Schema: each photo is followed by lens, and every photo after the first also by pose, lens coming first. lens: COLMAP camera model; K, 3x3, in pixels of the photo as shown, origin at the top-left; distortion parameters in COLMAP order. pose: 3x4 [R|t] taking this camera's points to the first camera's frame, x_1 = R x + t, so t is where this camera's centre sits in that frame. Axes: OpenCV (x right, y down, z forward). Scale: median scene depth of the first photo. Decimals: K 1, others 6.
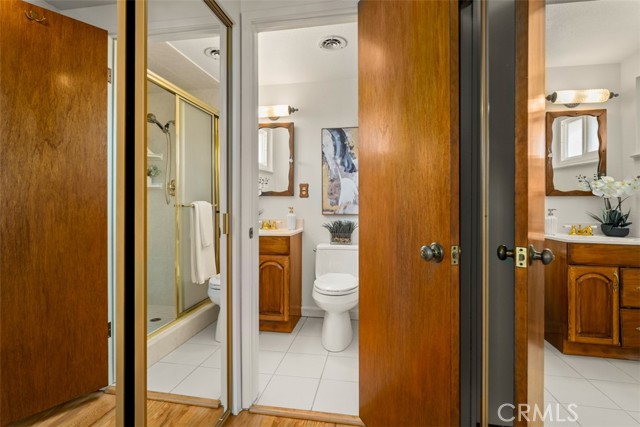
lens RADIAL K [[312.2, 0, 322.2], [0, 312.2, 200.8], [0, 0, 1]] dist [-0.003524, -0.000273]
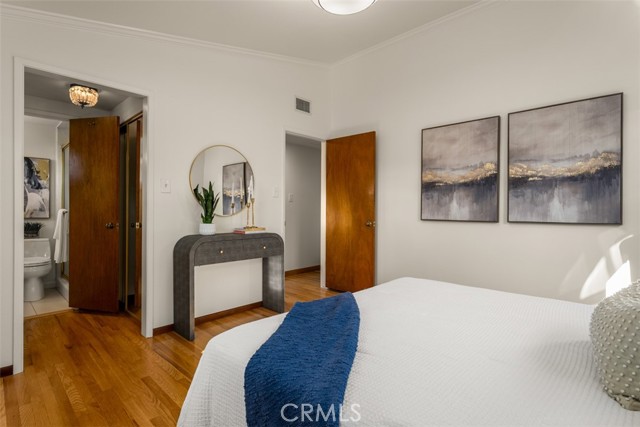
lens RADIAL K [[312.2, 0, 318.5], [0, 312.2, 213.0], [0, 0, 1]] dist [-0.003524, -0.000273]
pose [[0.546263, 0.001753, 0.837612, -0.404137], [-0.007833, 0.999965, 0.003016, 0.005475], [-0.837577, -0.008209, 0.546258, -0.884123]]
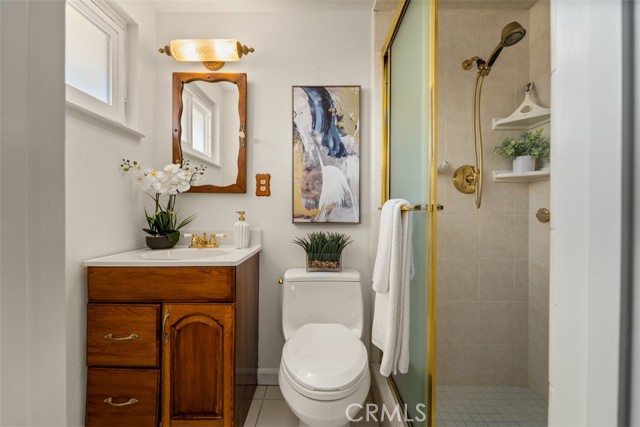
lens RADIAL K [[256.9, 0, 317.9], [0, 256.9, 210.7], [0, 0, 1]] dist [0.000593, -0.002038]
pose [[0.987329, 0.005537, 0.158590, -0.031852], [-0.005894, 0.999981, 0.001780, 0.017883], [-0.158577, -0.002692, 0.987343, 0.485376]]
